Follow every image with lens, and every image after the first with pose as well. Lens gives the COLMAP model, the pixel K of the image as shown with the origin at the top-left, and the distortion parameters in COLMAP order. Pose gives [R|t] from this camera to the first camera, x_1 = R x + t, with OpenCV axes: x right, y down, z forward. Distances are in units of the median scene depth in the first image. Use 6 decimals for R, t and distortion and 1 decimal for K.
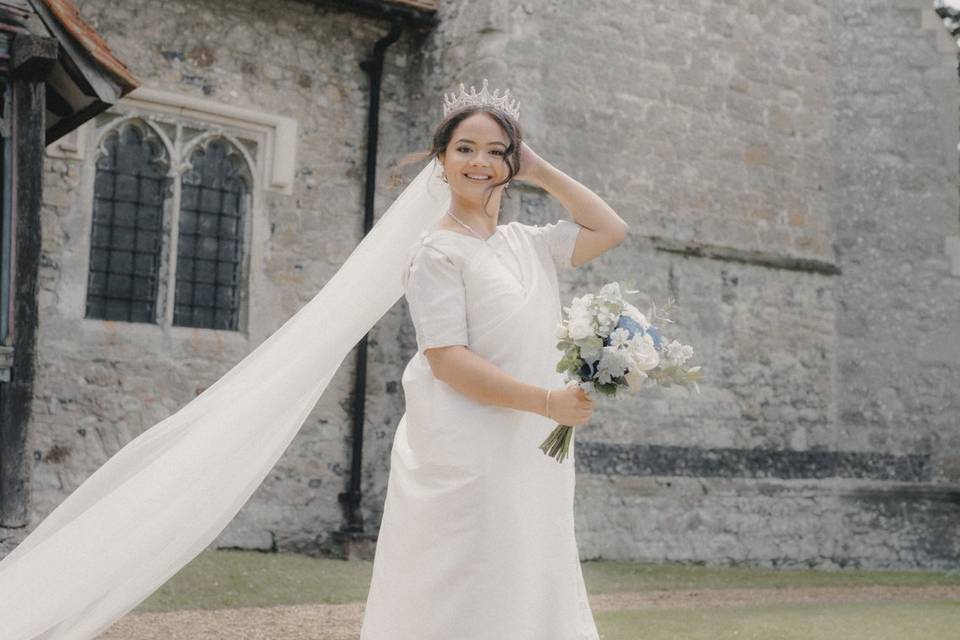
lens RADIAL K [[1371.6, 0, 480.0], [0, 1371.6, 320.3], [0, 0, 1]] dist [0.022482, 0.000000]
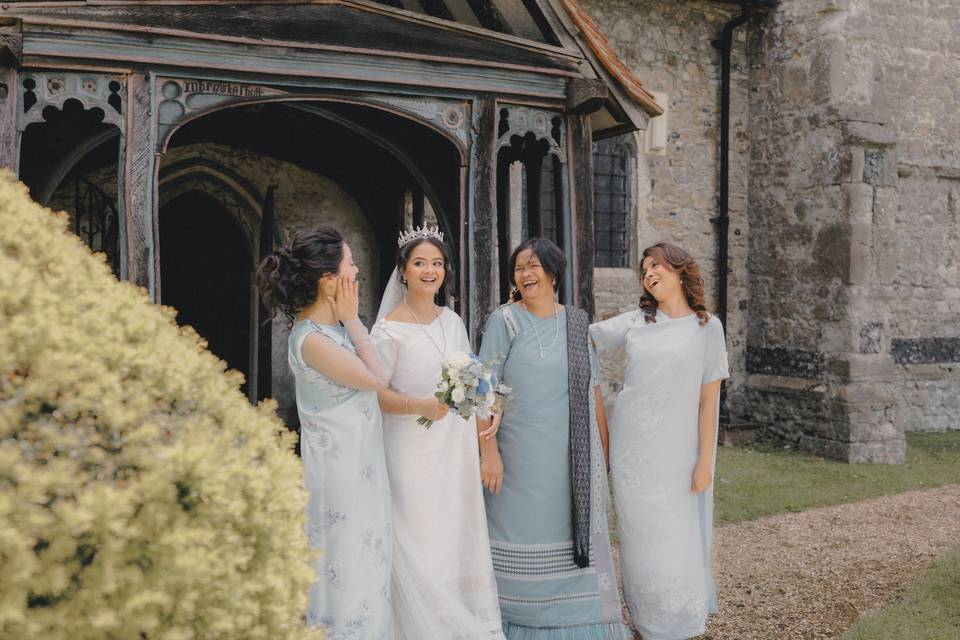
lens RADIAL K [[1039.0, 0, 480.0], [0, 1039.0, 320.0], [0, 0, 1]] dist [-0.005956, 0.000000]
pose [[0.991466, -0.022827, -0.128355, -0.183407], [0.039500, 0.990871, 0.128896, -0.070564], [0.124240, -0.132866, 0.983316, 0.032310]]
